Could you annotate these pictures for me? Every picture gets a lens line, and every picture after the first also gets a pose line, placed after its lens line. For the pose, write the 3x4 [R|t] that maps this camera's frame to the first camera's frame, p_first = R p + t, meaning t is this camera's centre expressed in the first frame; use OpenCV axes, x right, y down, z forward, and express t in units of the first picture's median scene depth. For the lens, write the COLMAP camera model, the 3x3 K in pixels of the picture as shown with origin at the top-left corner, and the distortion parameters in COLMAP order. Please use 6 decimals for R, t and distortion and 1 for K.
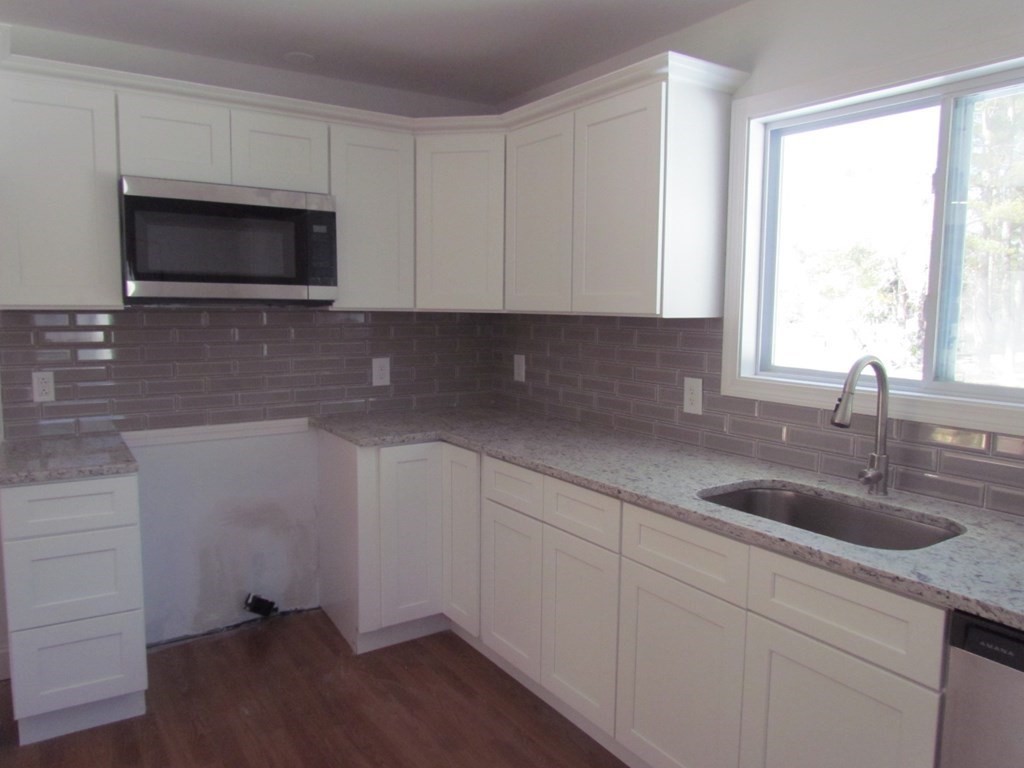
lens RADIAL K [[732.7, 0, 513.4], [0, 732.7, 387.8], [0, 0, 1]] dist [-0.006806, -0.000229]
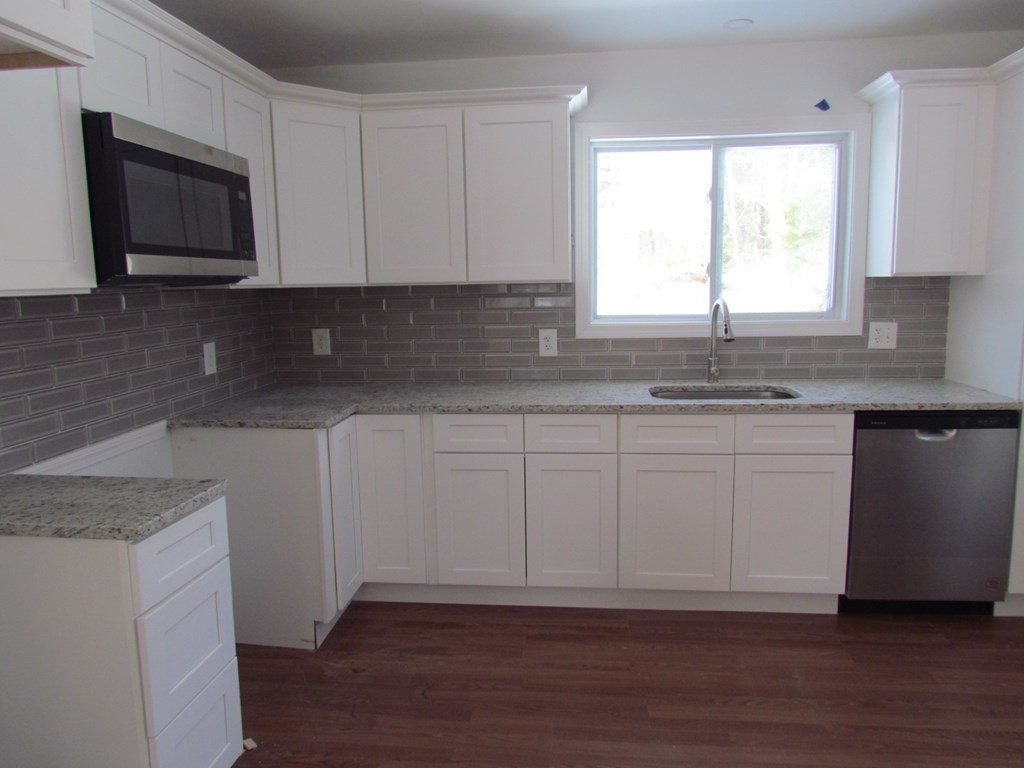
lens RADIAL K [[737.7, 0, 518.5], [0, 737.7, 384.0], [0, 0, 1]] dist [-0.025309, 0.005787]
pose [[0.639561, -0.130832, 0.757525, -0.786786], [0.112257, 0.990743, 0.076335, -0.022547], [-0.760500, 0.036216, 0.648327, 0.184246]]
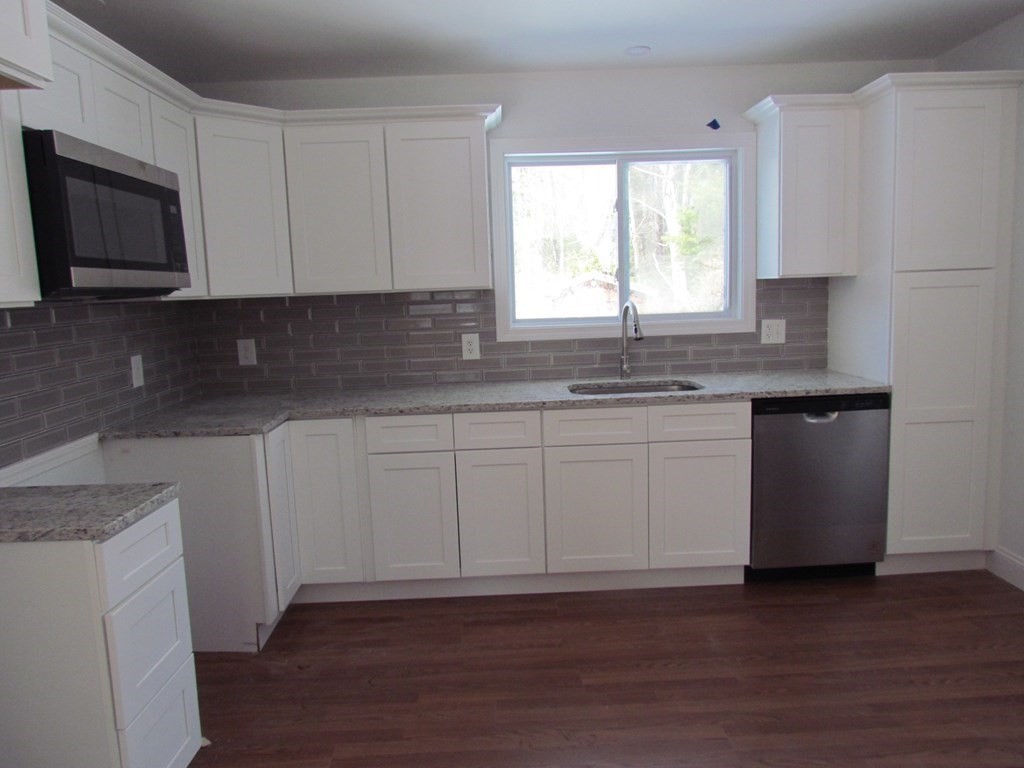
lens RADIAL K [[735.1, 0, 522.2], [0, 735.1, 386.3], [0, 0, 1]] dist [-0.027148, -0.001387]
pose [[0.532660, -0.144537, 0.833896, -0.855373], [0.137068, 0.987034, 0.083527, -0.017719], [-0.835156, 0.069809, 0.545565, 0.167057]]
